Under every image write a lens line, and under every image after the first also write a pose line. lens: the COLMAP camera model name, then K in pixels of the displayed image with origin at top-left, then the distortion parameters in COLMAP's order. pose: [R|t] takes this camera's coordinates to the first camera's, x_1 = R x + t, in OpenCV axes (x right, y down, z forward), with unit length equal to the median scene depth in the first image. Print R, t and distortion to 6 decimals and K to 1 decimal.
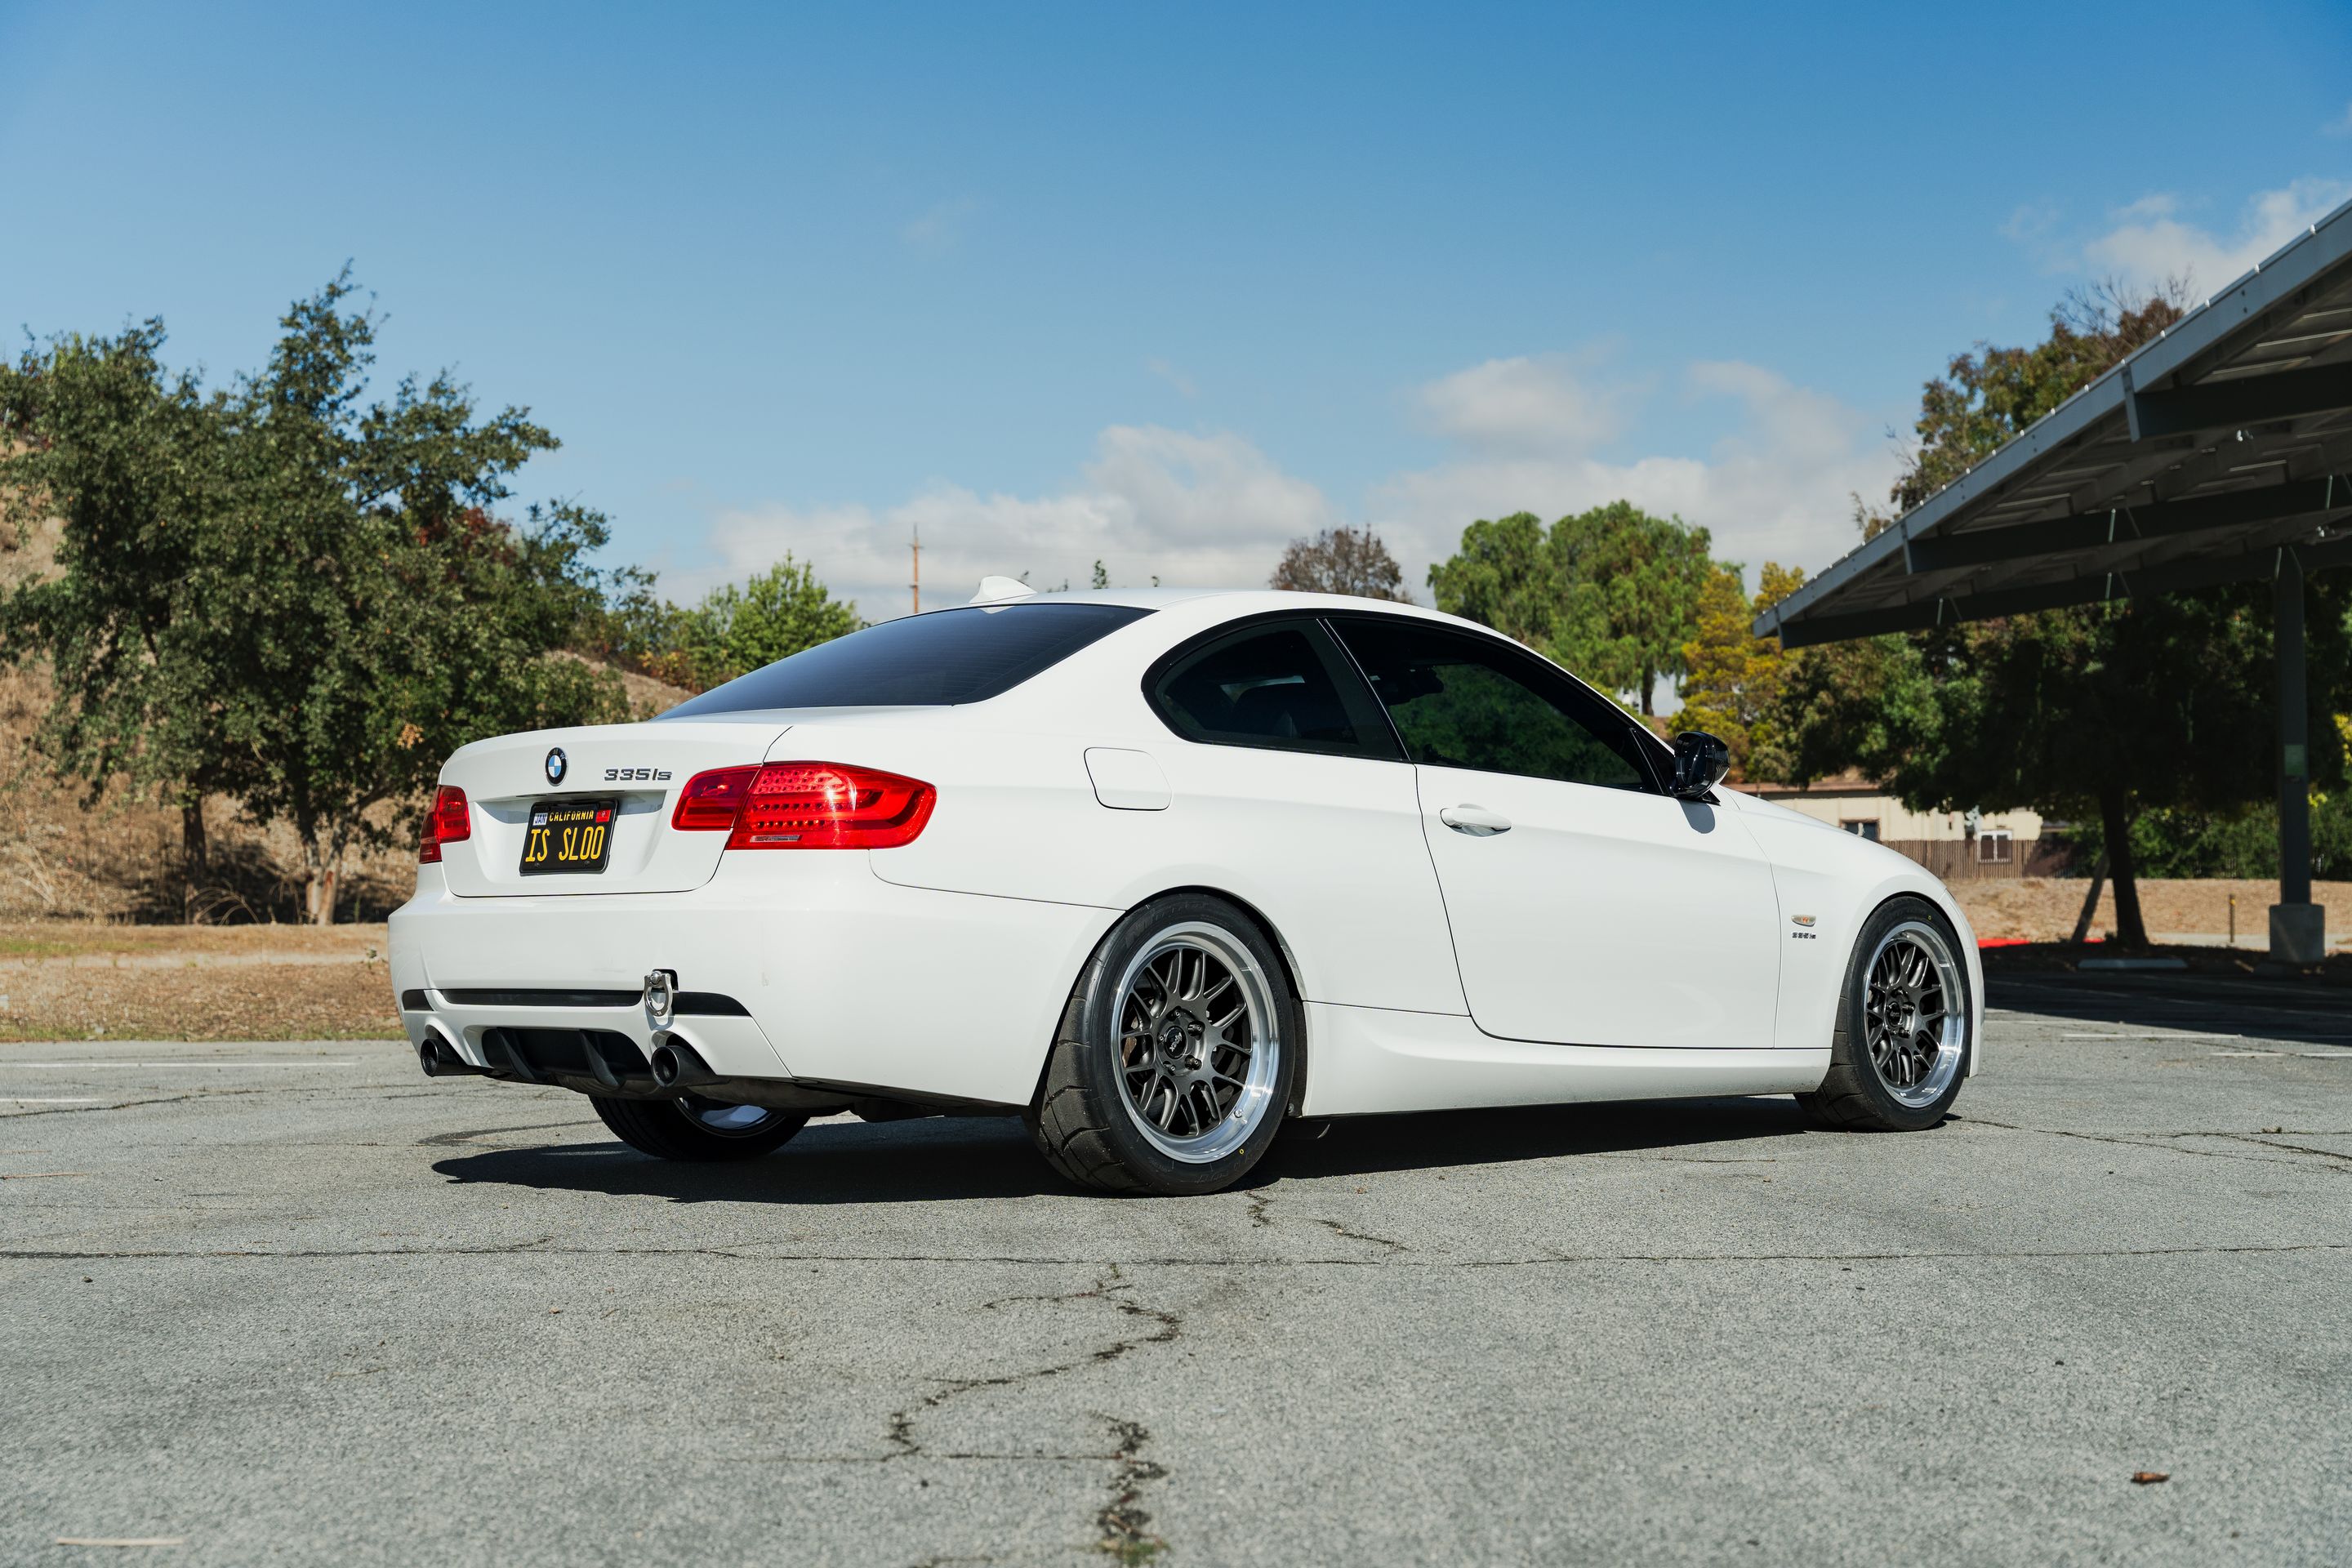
lens RADIAL K [[3196.5, 0, 1176.5], [0, 3196.5, 767.1], [0, 0, 1]] dist [0.025062, 0.000277]
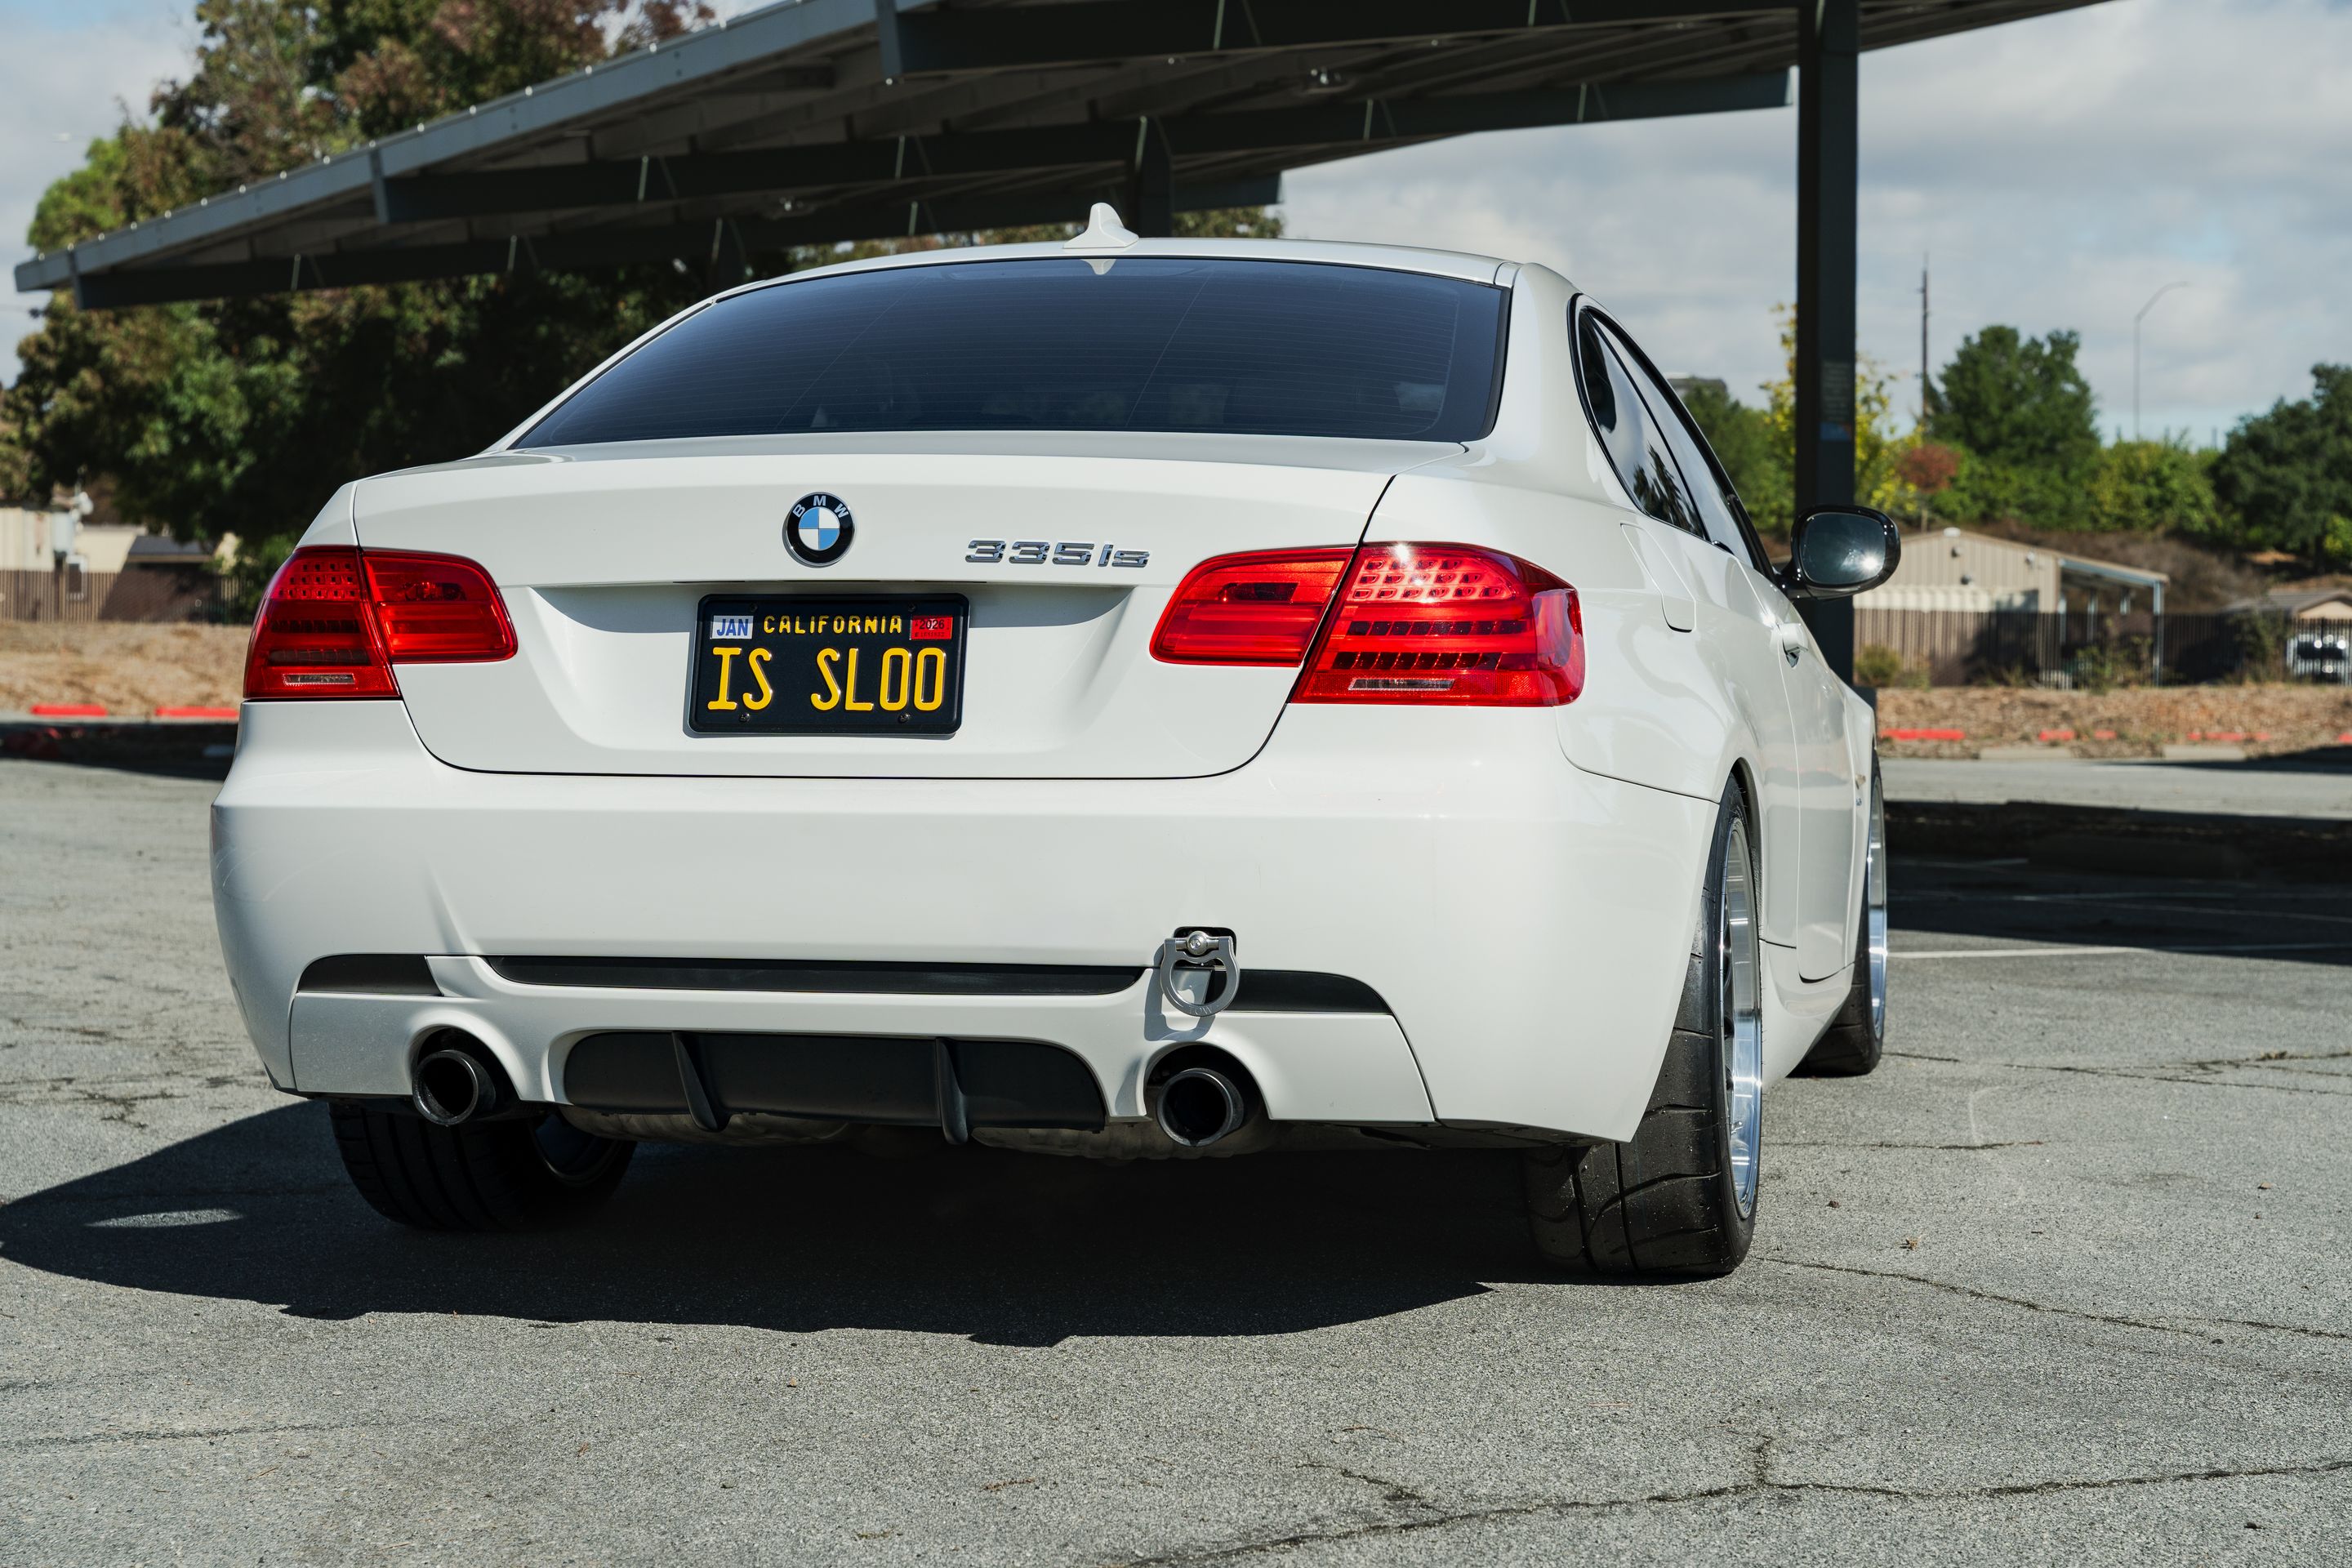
lens RADIAL K [[4161.3, 0, 1176.0], [0, 4161.3, 784.0], [0, 0, 1]] dist [0.050313, 0.075541]
pose [[0.860710, 0.000054, 0.509095, -0.090206], [-0.038157, 0.997194, 0.064405, -0.000866], [-0.507663, -0.074860, 0.858297, 0.071639]]
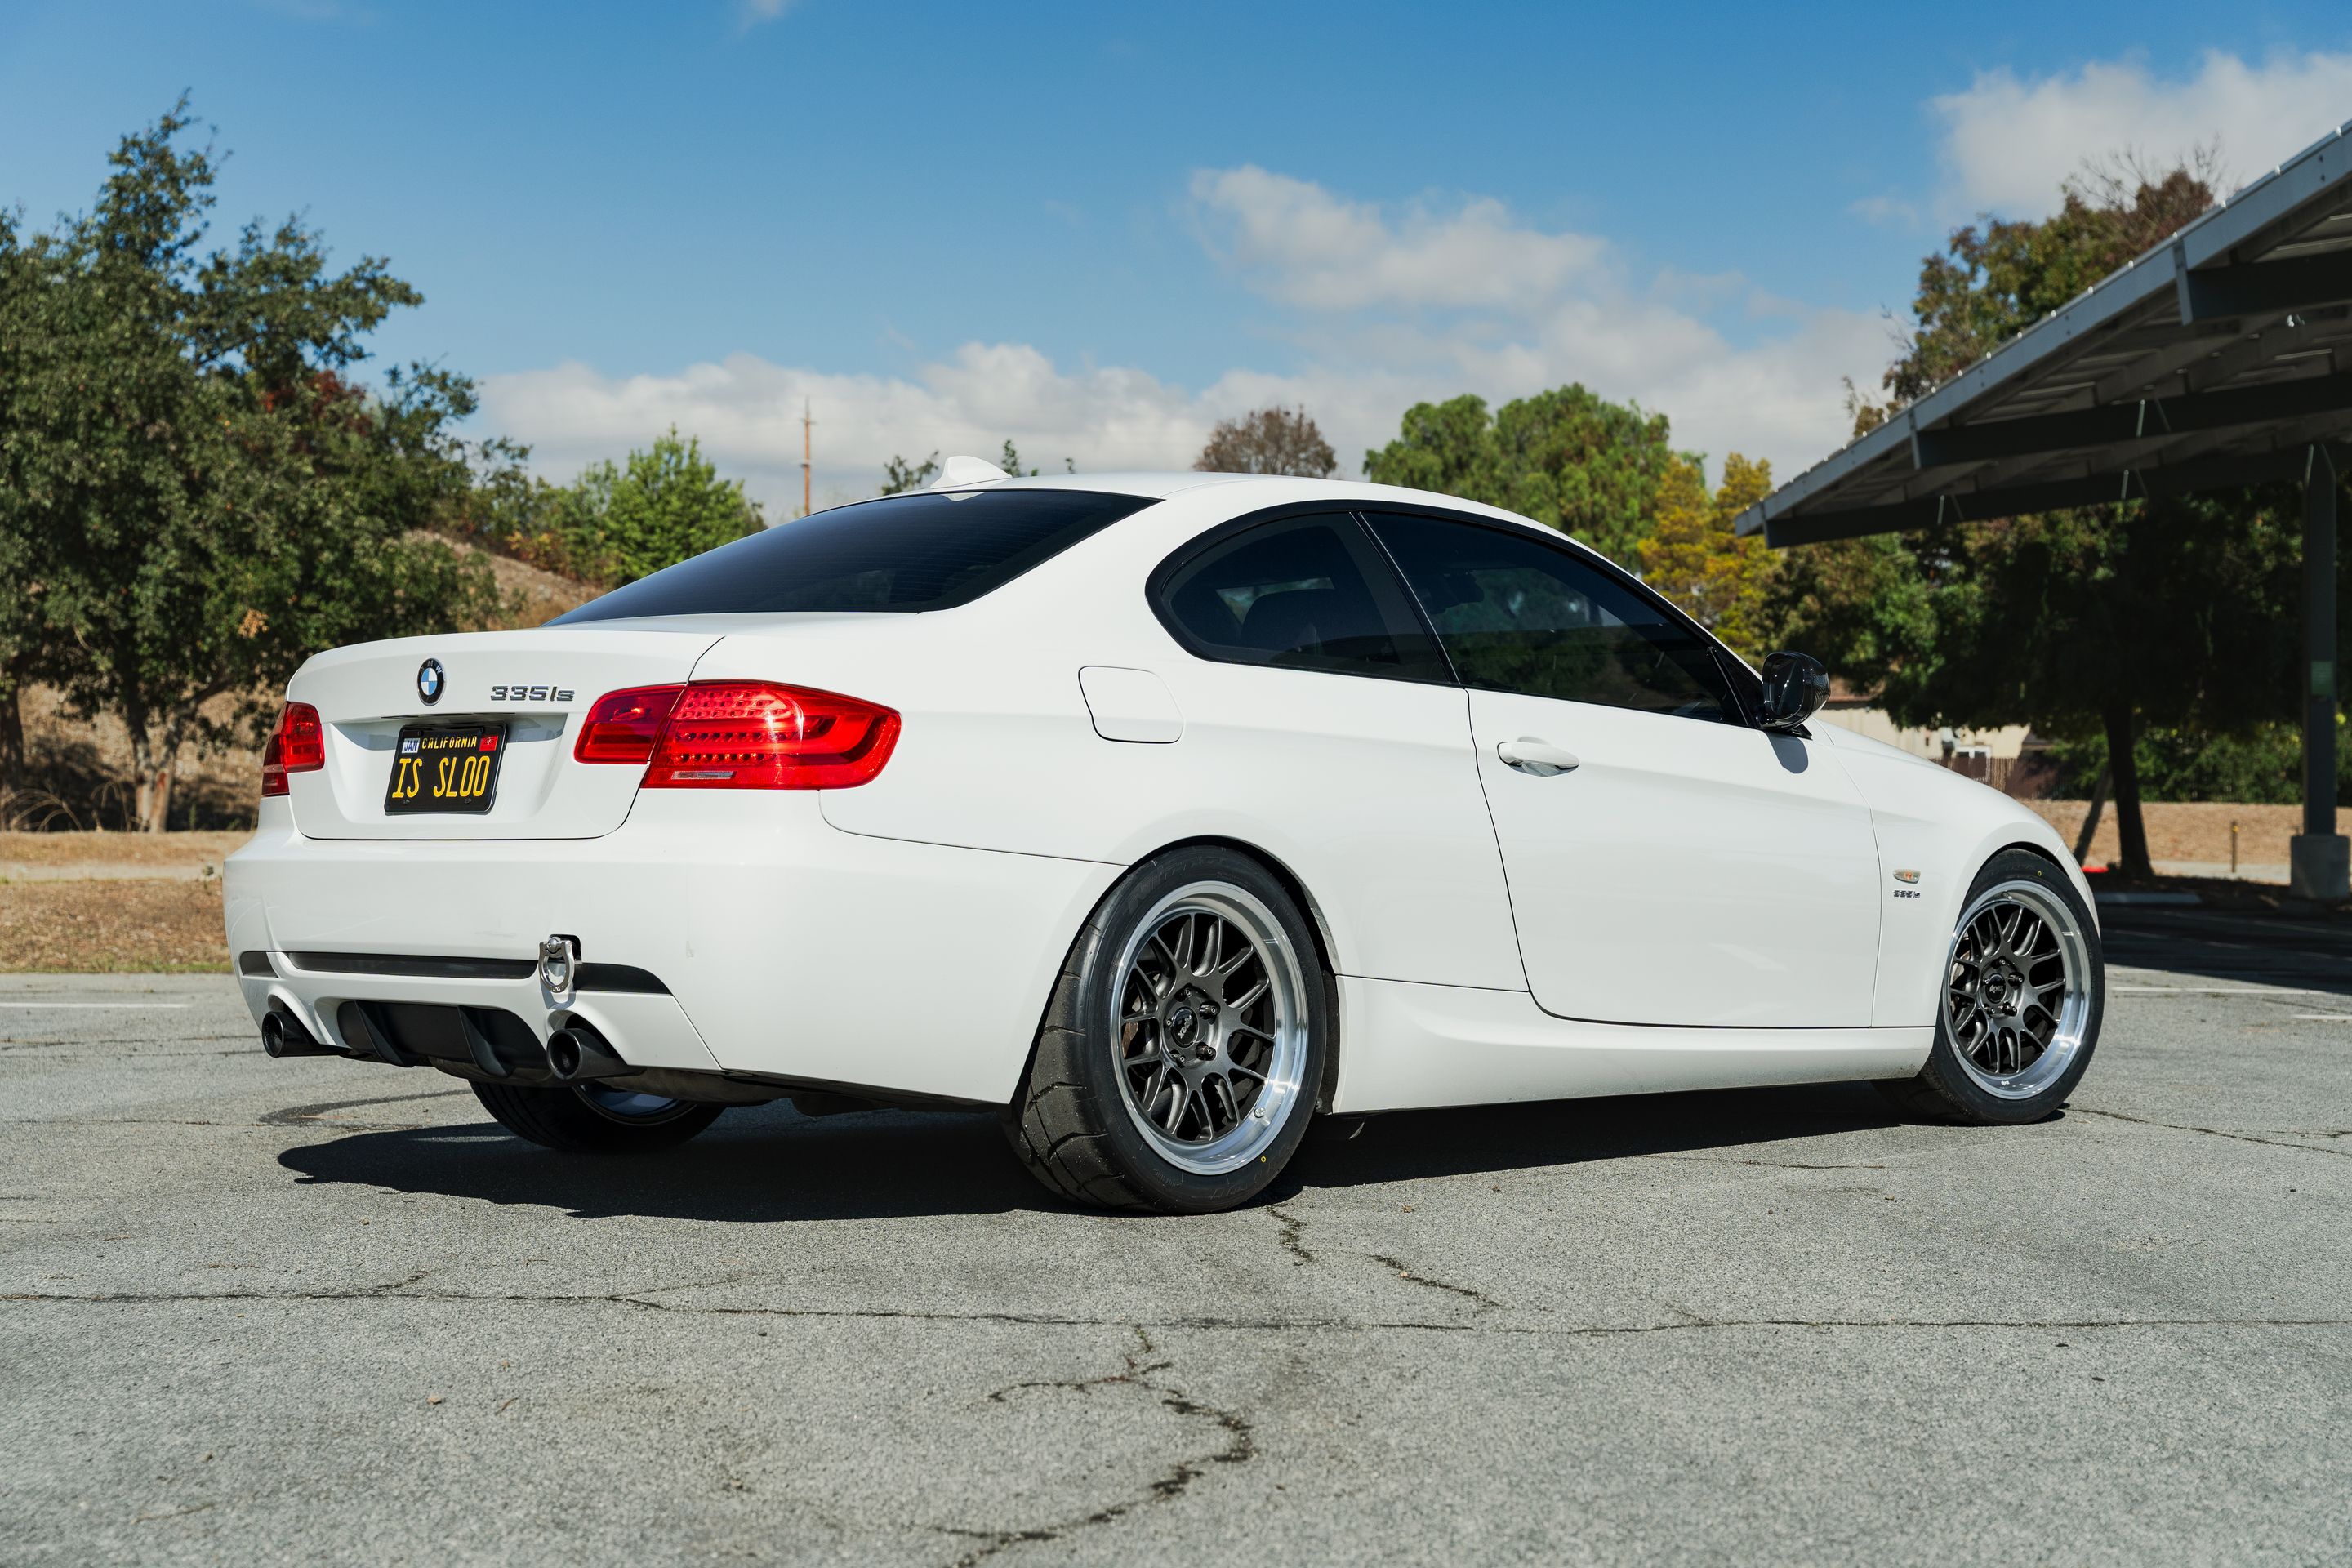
lens RADIAL K [[3451.6, 0, 1176.0], [0, 3451.6, 784.0], [0, 0, 1]] dist [0.021042, 0.037388]
pose [[0.999580, 0.012785, 0.025993, -0.004937], [-0.013666, 0.999328, 0.034012, -0.001231], [-0.025541, -0.034352, 0.999083, 0.021206]]
